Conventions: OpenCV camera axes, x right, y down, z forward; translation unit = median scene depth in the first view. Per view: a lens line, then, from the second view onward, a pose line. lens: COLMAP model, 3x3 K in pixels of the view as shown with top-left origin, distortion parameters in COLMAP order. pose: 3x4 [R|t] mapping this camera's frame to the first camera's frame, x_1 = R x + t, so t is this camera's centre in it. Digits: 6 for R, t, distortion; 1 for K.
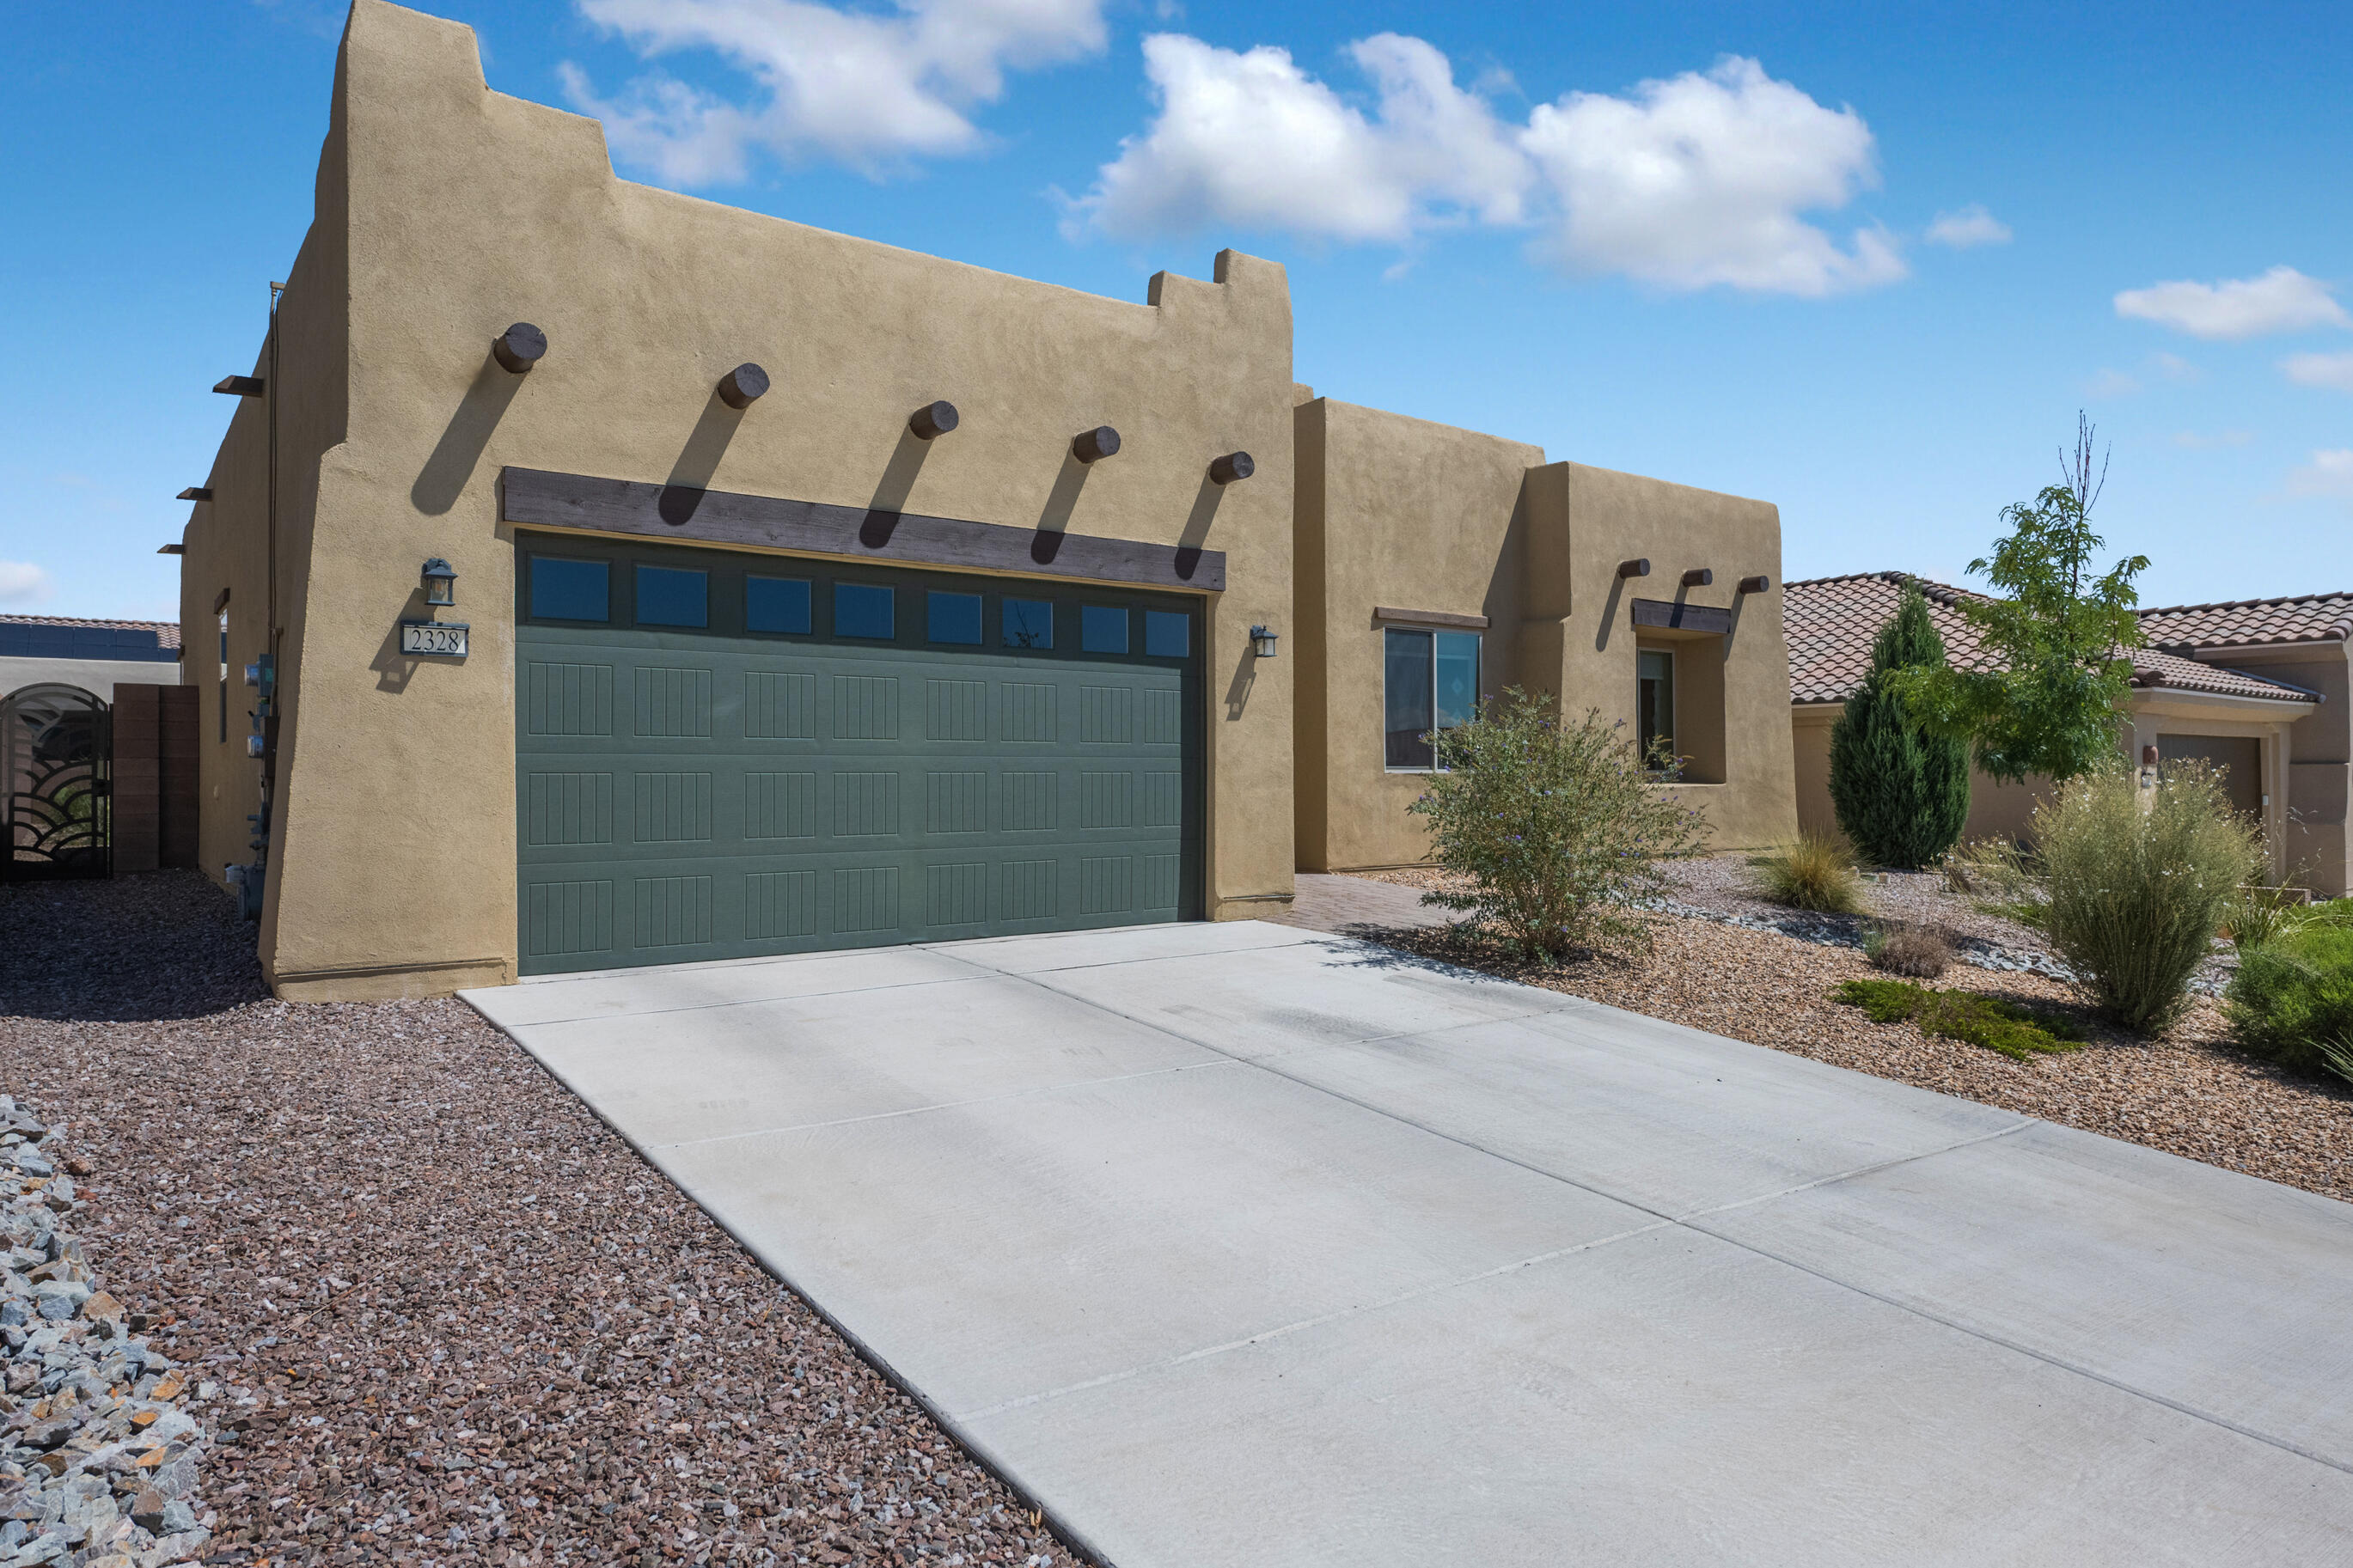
lens RADIAL K [[1433.7, 0, 1176.5], [0, 1433.7, 784.0], [0, 0, 1]] dist [0.001210, -0.000940]
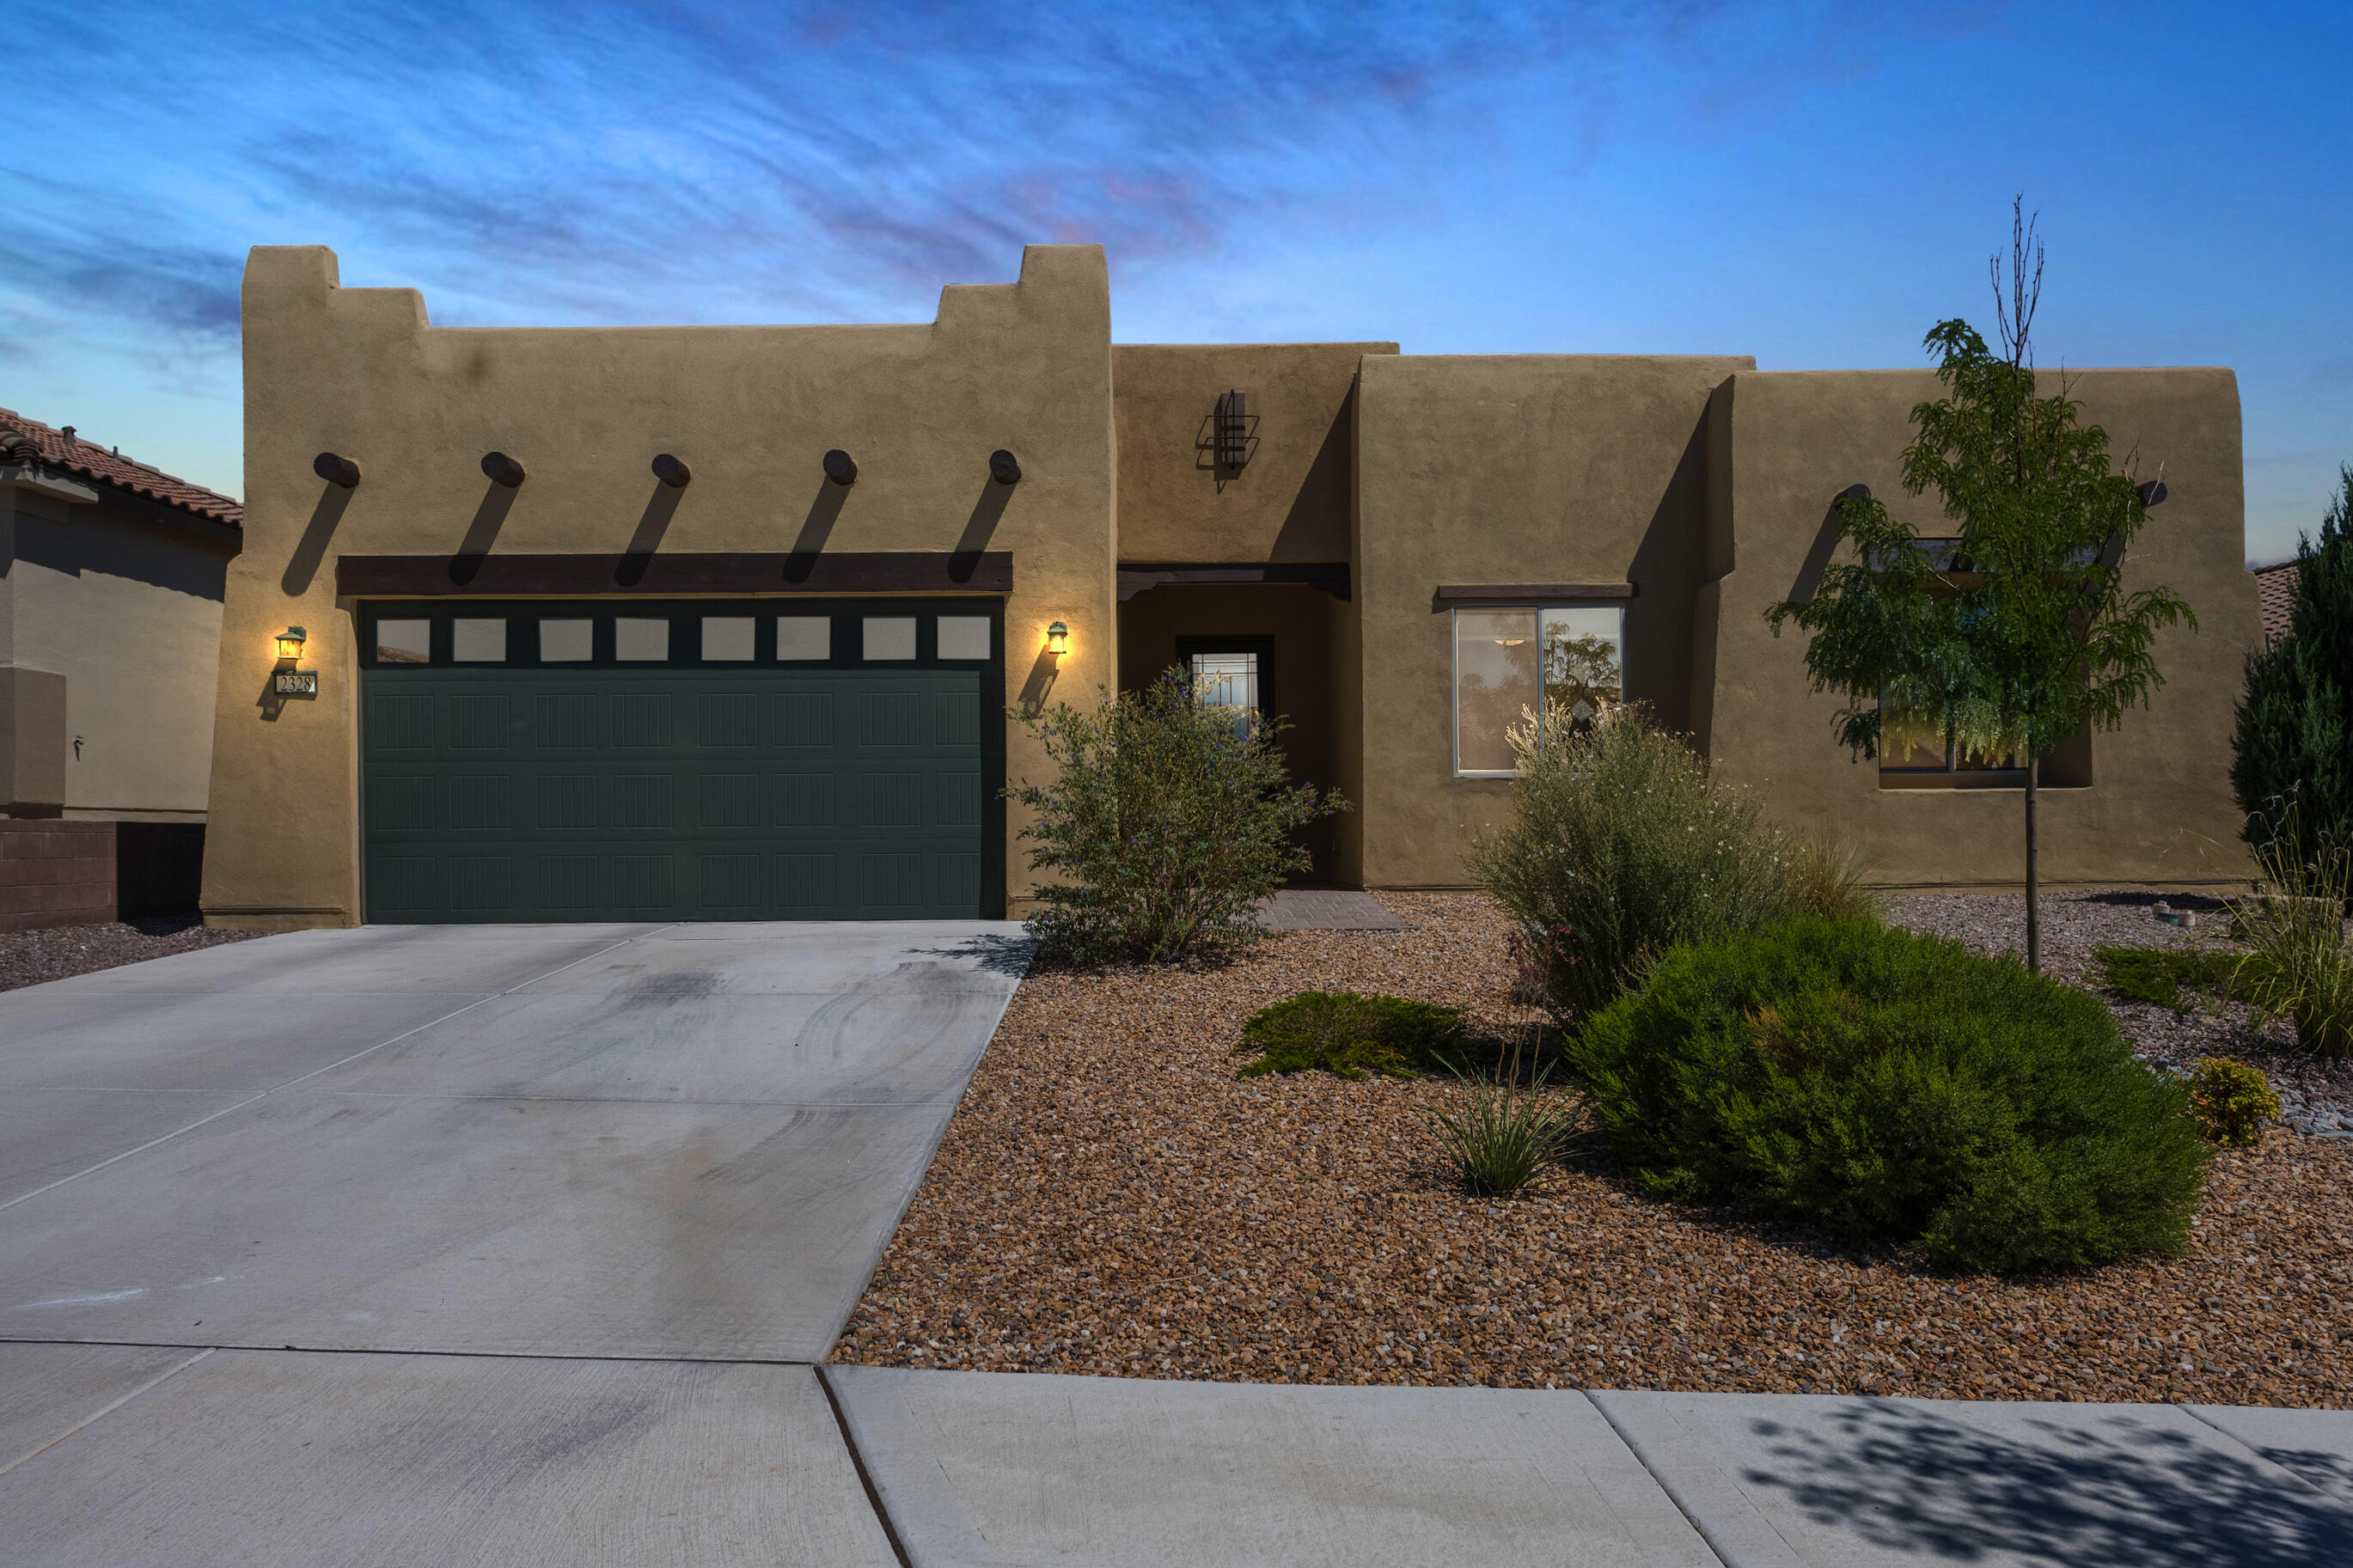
lens RADIAL K [[1599.4, 0, 1173.5], [0, 1599.4, 844.3], [0, 0, 1]] dist [0.003143, 0.003229]
pose [[0.795520, 0.001310, -0.605925, 0.845621], [0.001184, 0.999992, 0.003716, 0.040880], [0.605926, -0.003674, 0.795513, 0.189389]]
